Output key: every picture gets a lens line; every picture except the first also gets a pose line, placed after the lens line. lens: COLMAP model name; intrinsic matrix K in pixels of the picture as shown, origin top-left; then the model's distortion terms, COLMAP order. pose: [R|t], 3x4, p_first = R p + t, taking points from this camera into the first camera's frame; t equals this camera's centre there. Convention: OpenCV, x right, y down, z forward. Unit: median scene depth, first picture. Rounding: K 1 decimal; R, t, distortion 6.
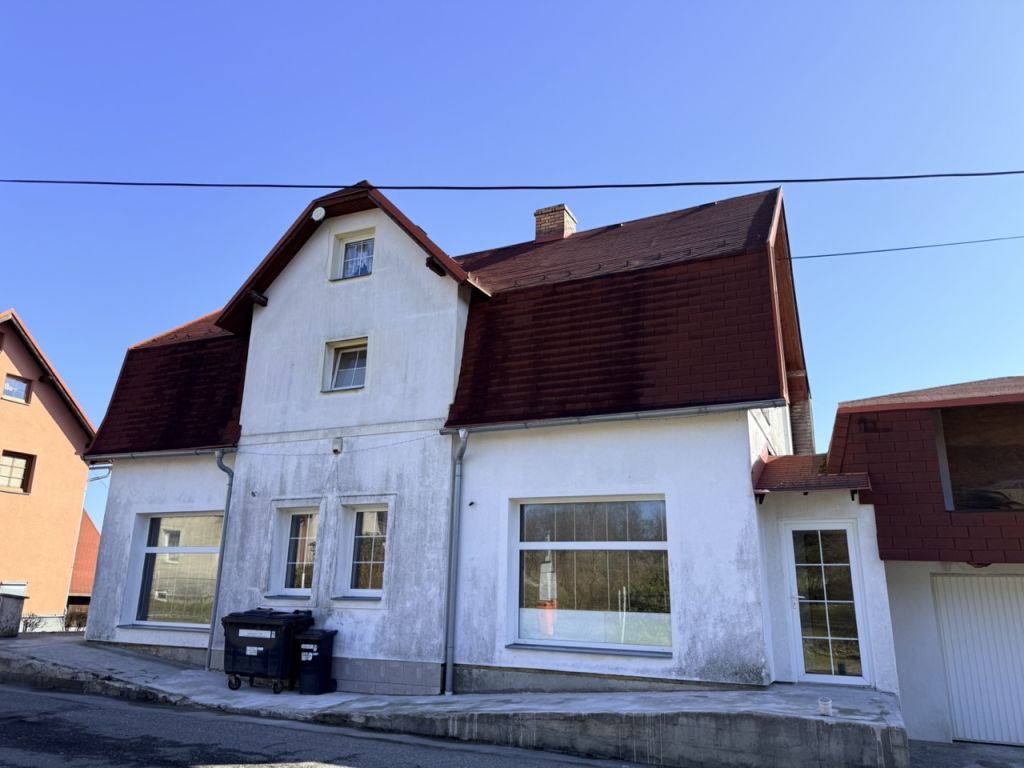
lens RADIAL K [[722.8, 0, 516.5], [0, 722.8, 379.8], [0, 0, 1]] dist [0.051404, -0.060780]
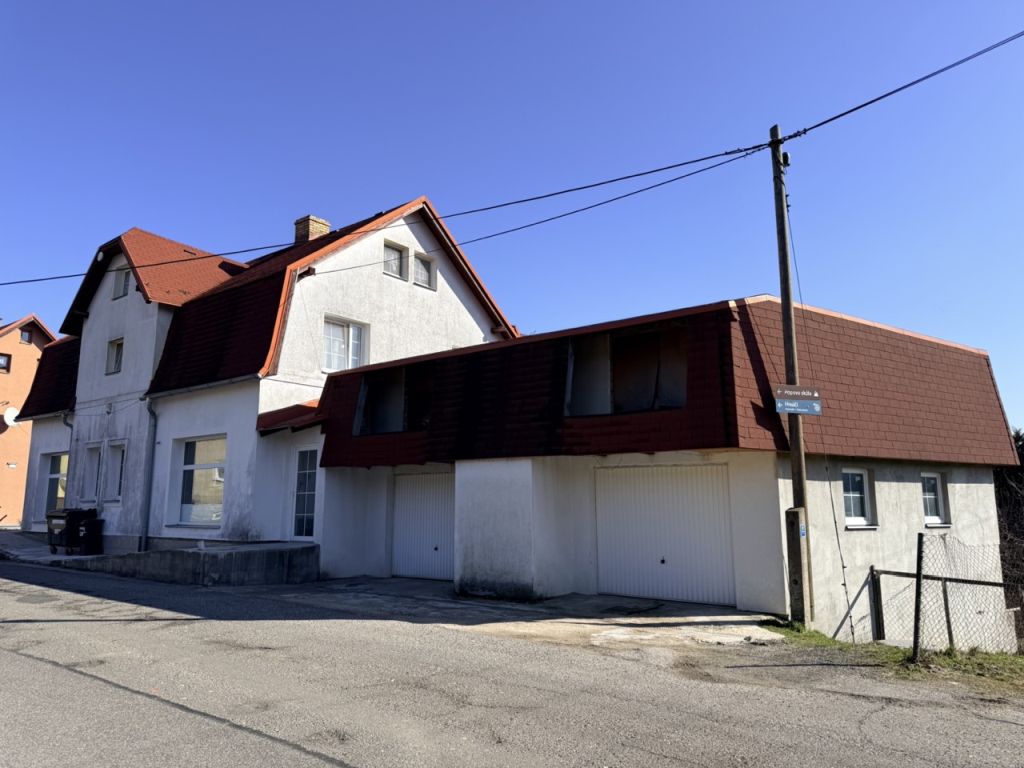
lens RADIAL K [[722.8, 0, 511.8], [0, 722.8, 379.9], [0, 0, 1]] dist [0.051404, -0.060780]
pose [[0.972971, -0.058919, -0.223285, 1.070487], [0.081990, 0.992047, 0.095501, -0.057067], [0.215883, -0.111227, 0.970063, -0.388924]]
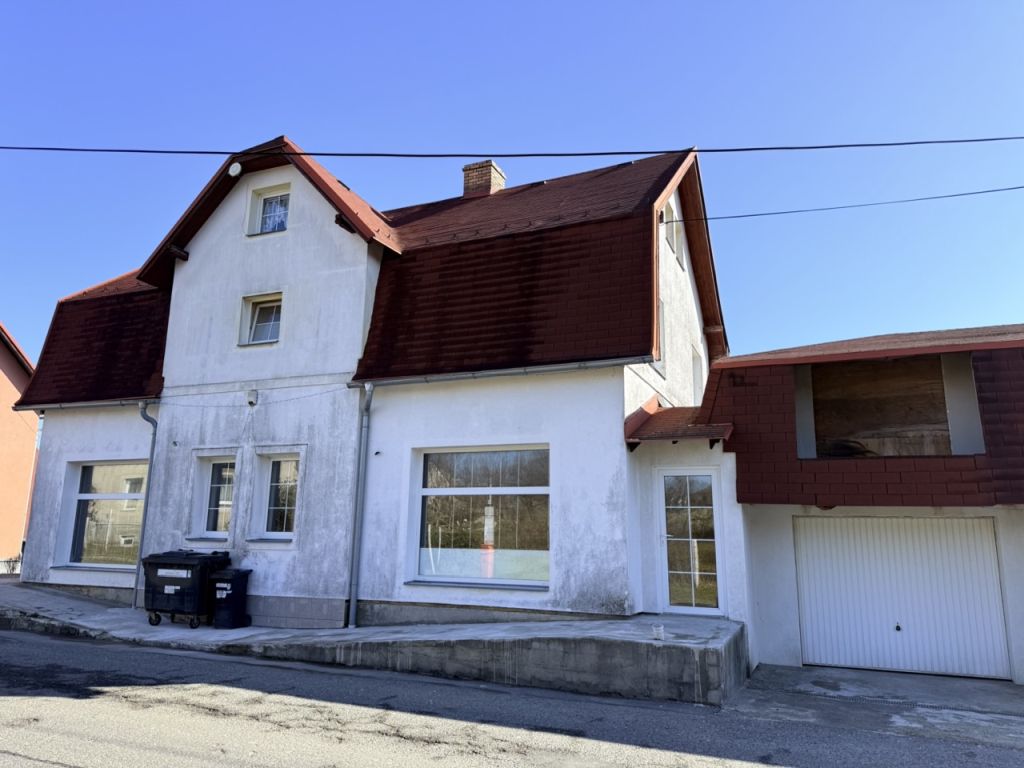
lens RADIAL K [[722.8, 0, 517.9], [0, 722.8, 378.2], [0, 0, 1]] dist [0.051404, -0.060780]
pose [[0.999646, 0.002204, 0.026508, 0.115803], [-0.004005, 0.997670, 0.068112, -0.010680], [-0.026296, -0.068194, 0.997325, -0.054739]]
